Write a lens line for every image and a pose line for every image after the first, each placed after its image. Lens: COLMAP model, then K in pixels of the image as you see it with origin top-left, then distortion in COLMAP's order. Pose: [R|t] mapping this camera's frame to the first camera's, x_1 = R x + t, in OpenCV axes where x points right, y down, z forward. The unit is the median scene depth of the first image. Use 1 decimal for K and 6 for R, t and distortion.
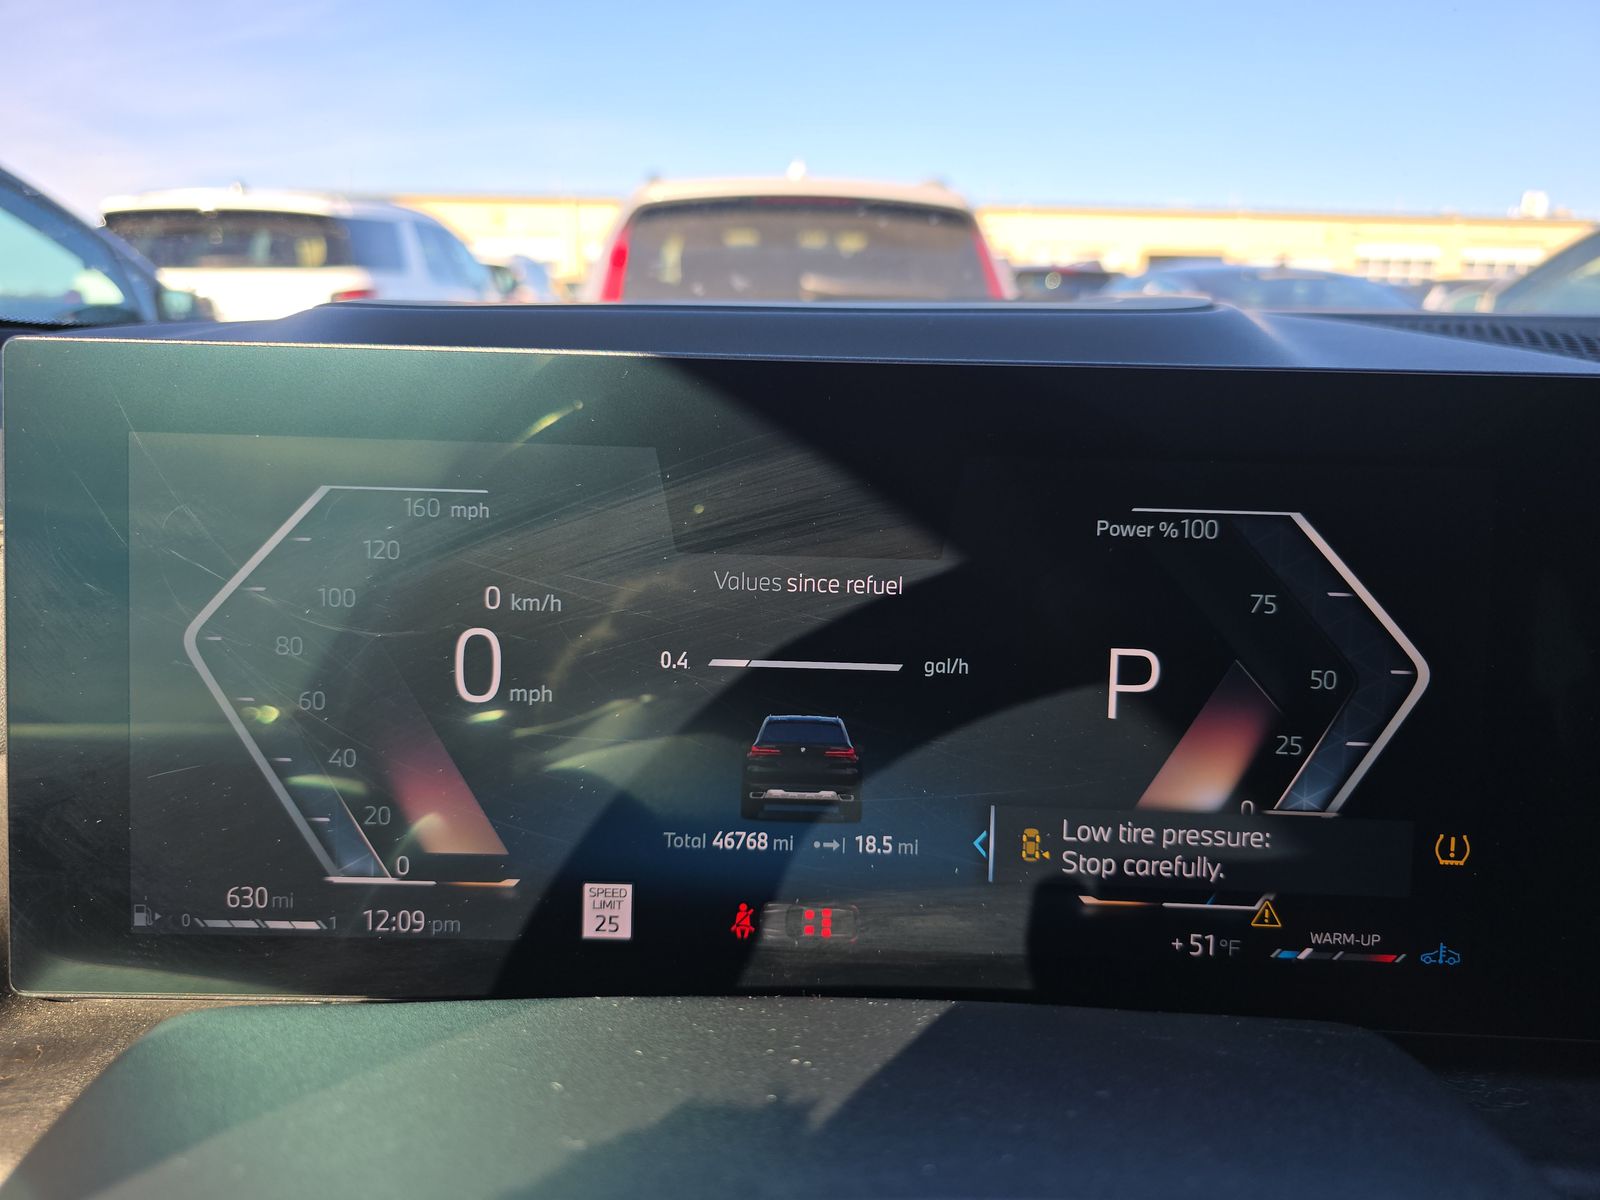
lens RADIAL K [[1081.3, 0, 796.4], [0, 1081.3, 595.4], [0, 0, 1]] dist [0.023659, -0.008476]
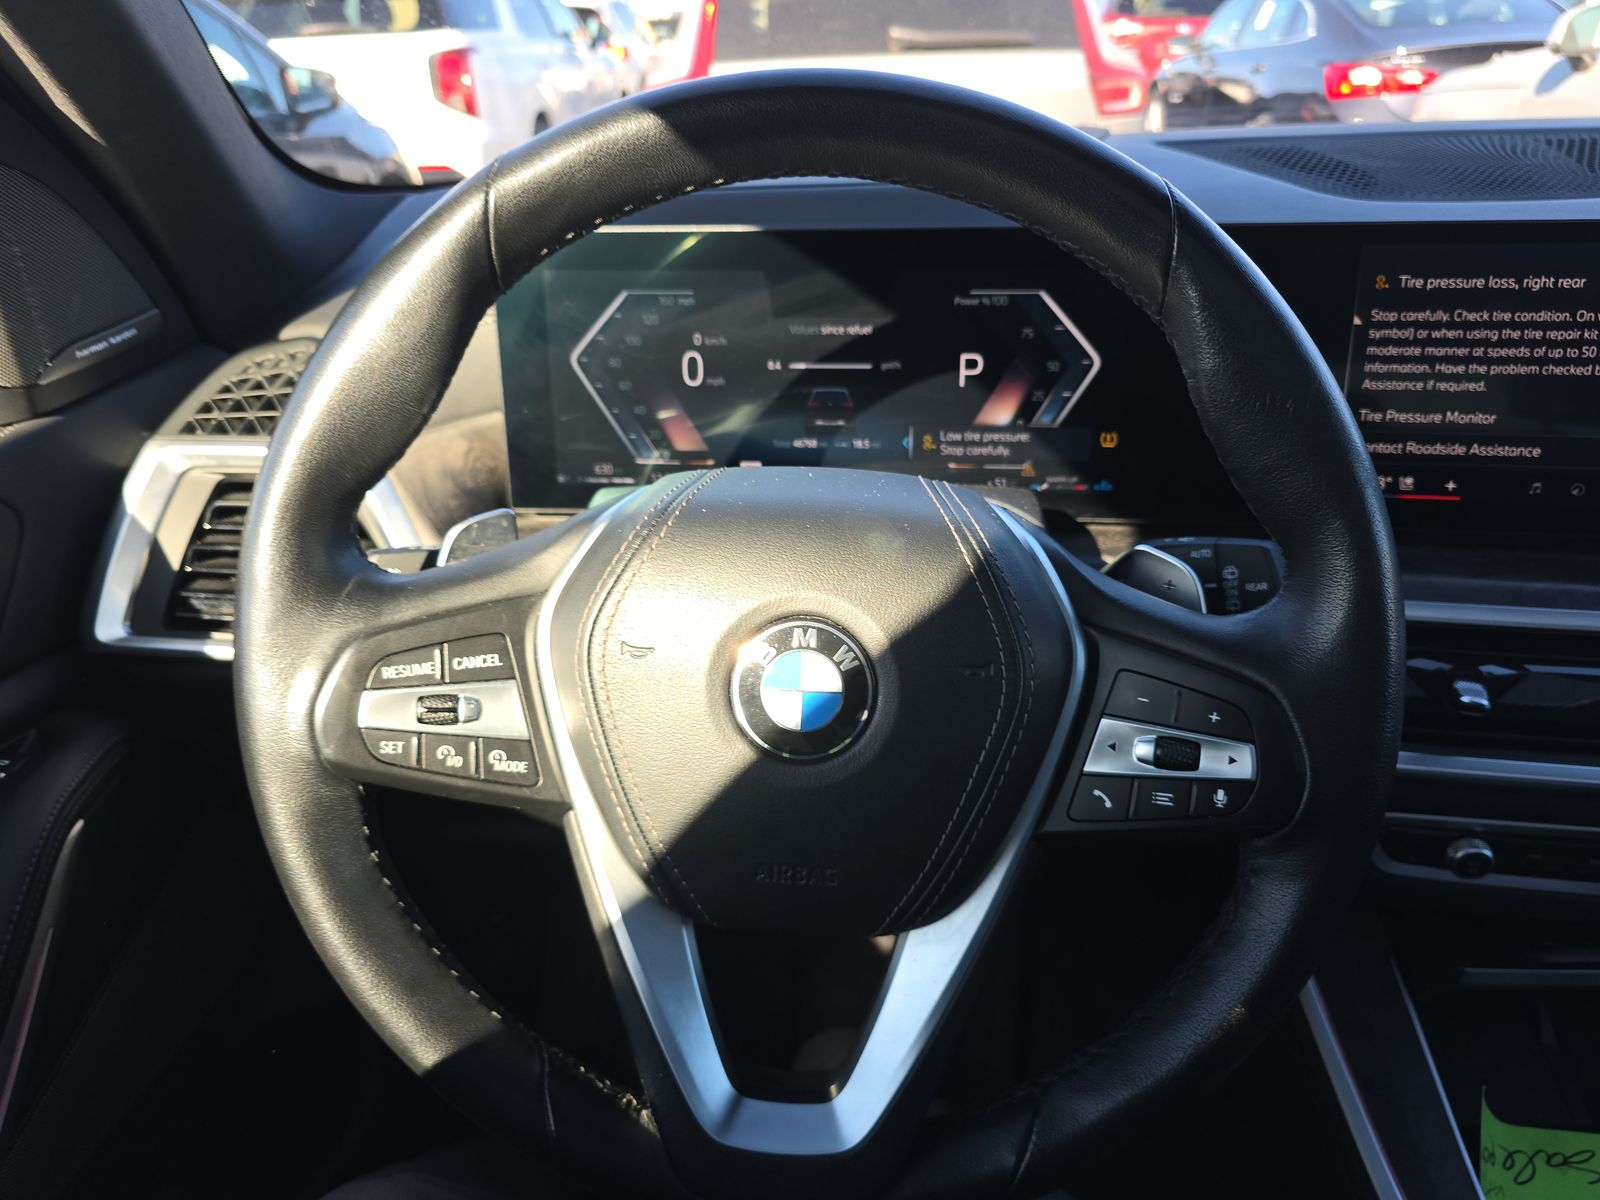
lens RADIAL K [[1081.3, 0, 803.3], [0, 1081.3, 598.2], [0, 0, 1]] dist [0.023659, -0.008476]
pose [[0.993677, 0.001137, -0.112271, 0.213444], [0.022140, 0.978331, 0.205861, 0.073185], [0.110072, -0.207045, 0.972120, -1.381164]]
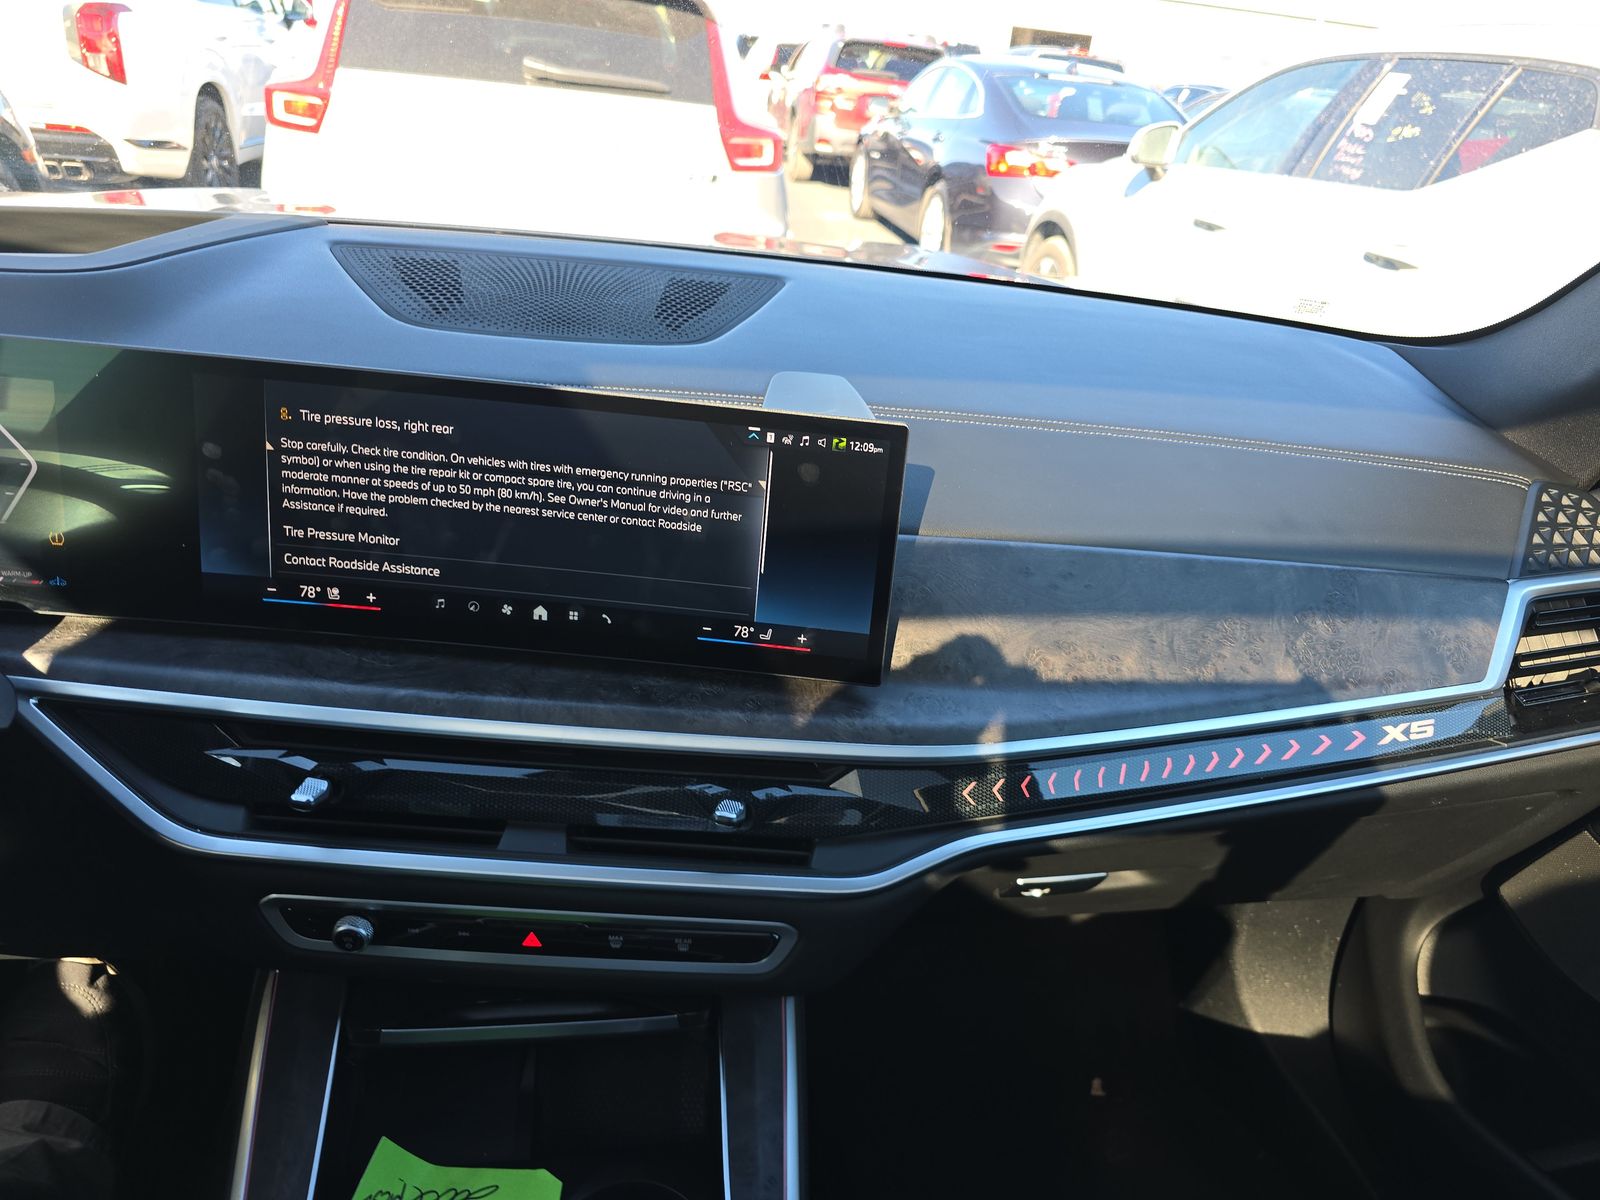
lens RADIAL K [[1081.3, 0, 800.0], [0, 1081.3, 597.8], [0, 0, 1]] dist [0.023659, -0.008476]
pose [[0.995089, 0.036079, 0.092176, 2.018696], [-0.053179, 0.980265, 0.190401, -0.187261], [-0.083487, -0.194368, 0.977369, -1.528963]]
